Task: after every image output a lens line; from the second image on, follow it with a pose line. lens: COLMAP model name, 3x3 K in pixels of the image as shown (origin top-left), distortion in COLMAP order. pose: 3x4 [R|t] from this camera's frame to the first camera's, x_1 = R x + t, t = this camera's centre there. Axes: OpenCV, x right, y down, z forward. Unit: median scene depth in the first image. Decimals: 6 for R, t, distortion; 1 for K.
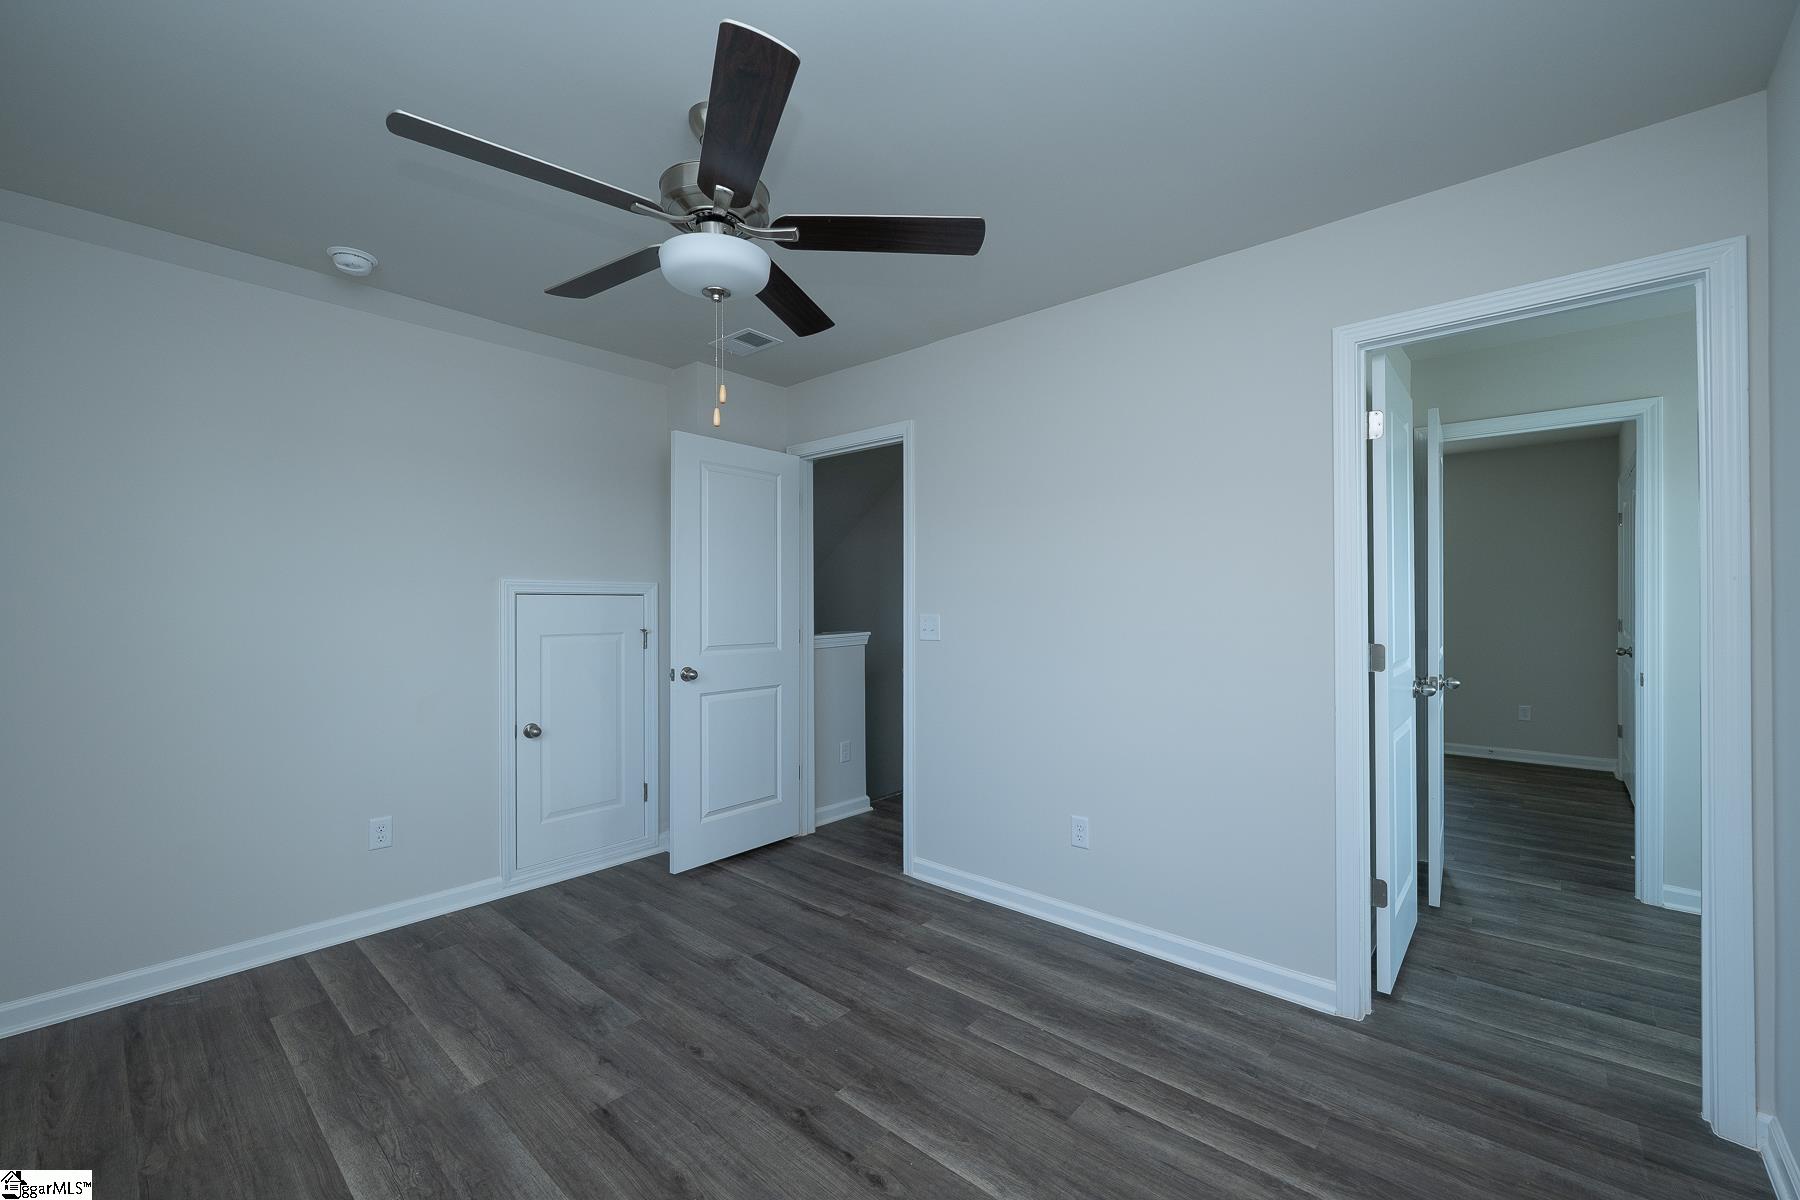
lens RADIAL K [[718.5, 0, 896.2], [0, 718.5, 600.1], [0, 0, 1]] dist [-0.000040, 0.000198]
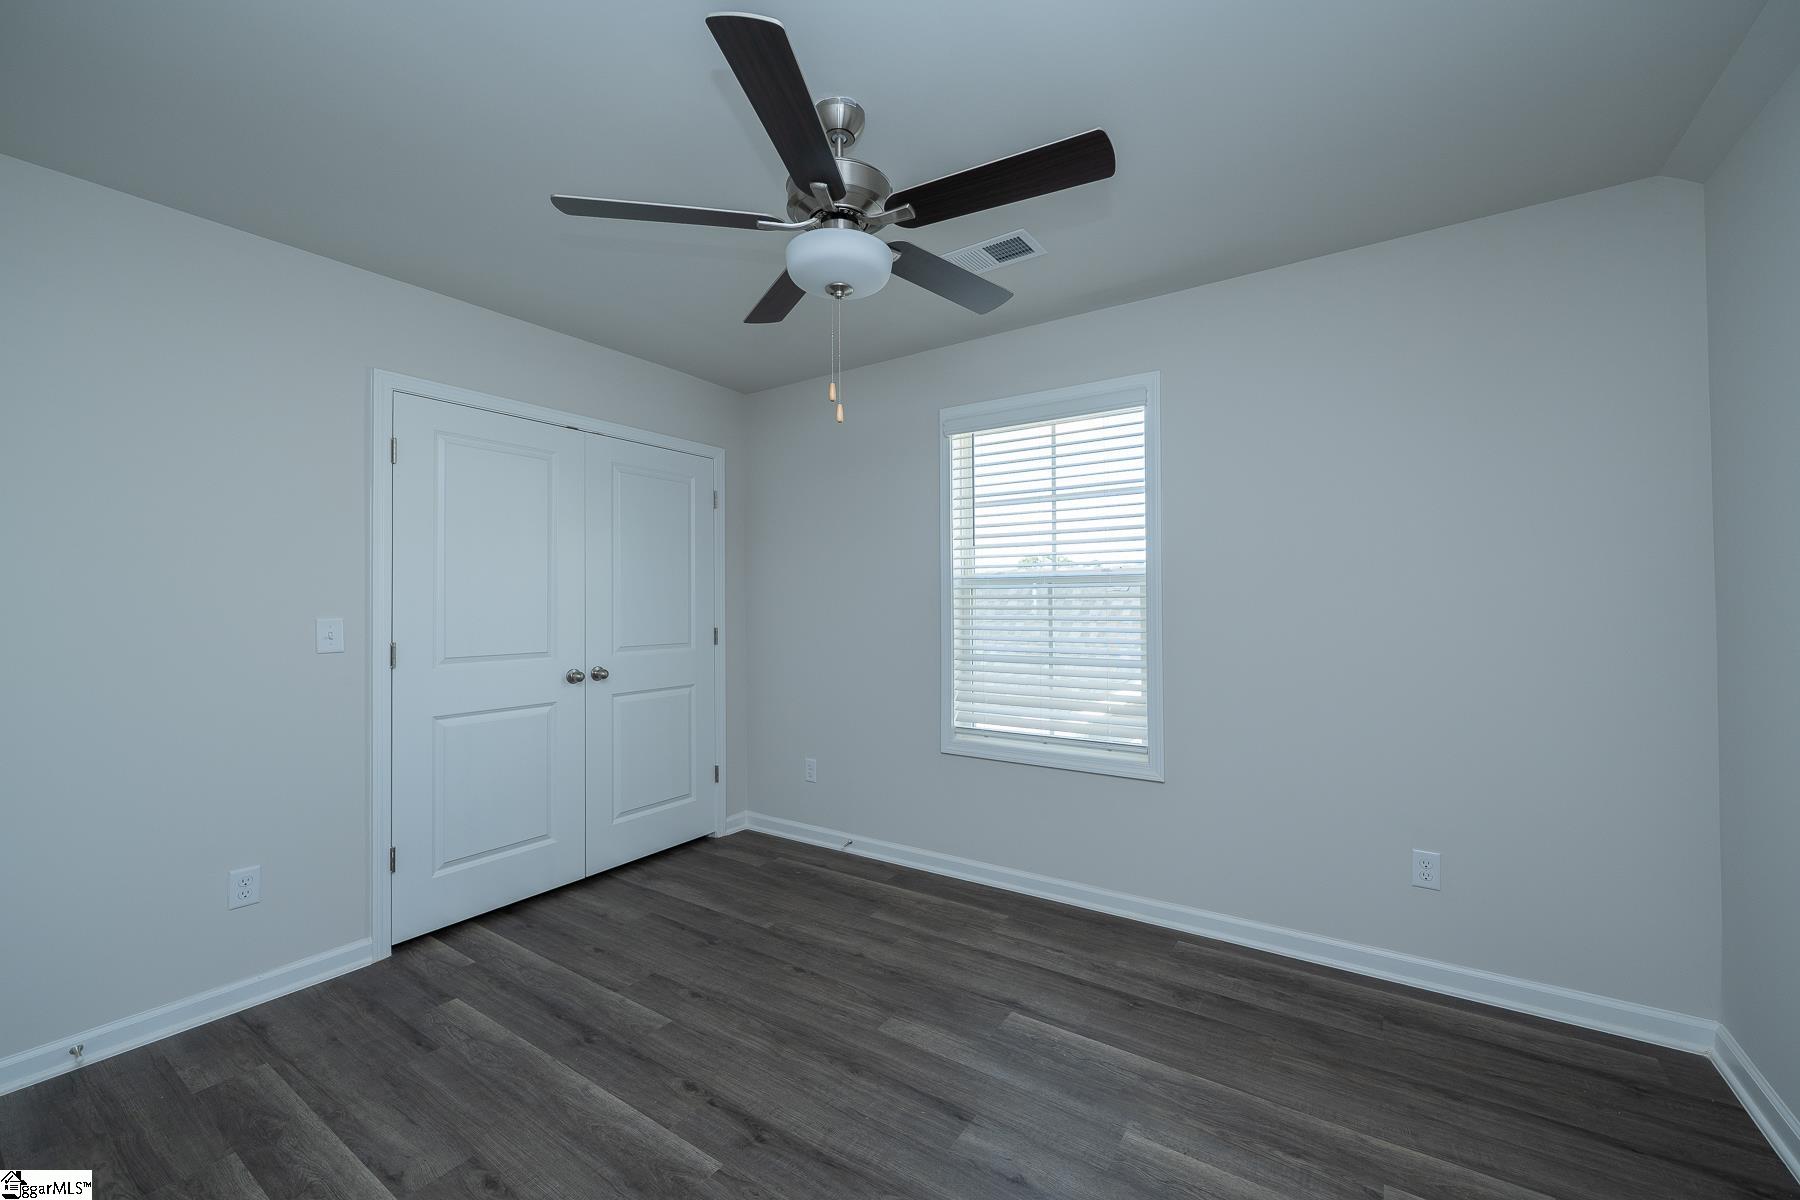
lens RADIAL K [[718.5, 0, 896.2], [0, 718.5, 600.1], [0, 0, 1]] dist [-0.000040, 0.000198]
pose [[-0.992414, 0.007267, -0.122727, -0.163572], [0.009057, 0.999861, -0.014028, 0.012206], [0.122608, -0.015034, -0.992341, 1.616117]]
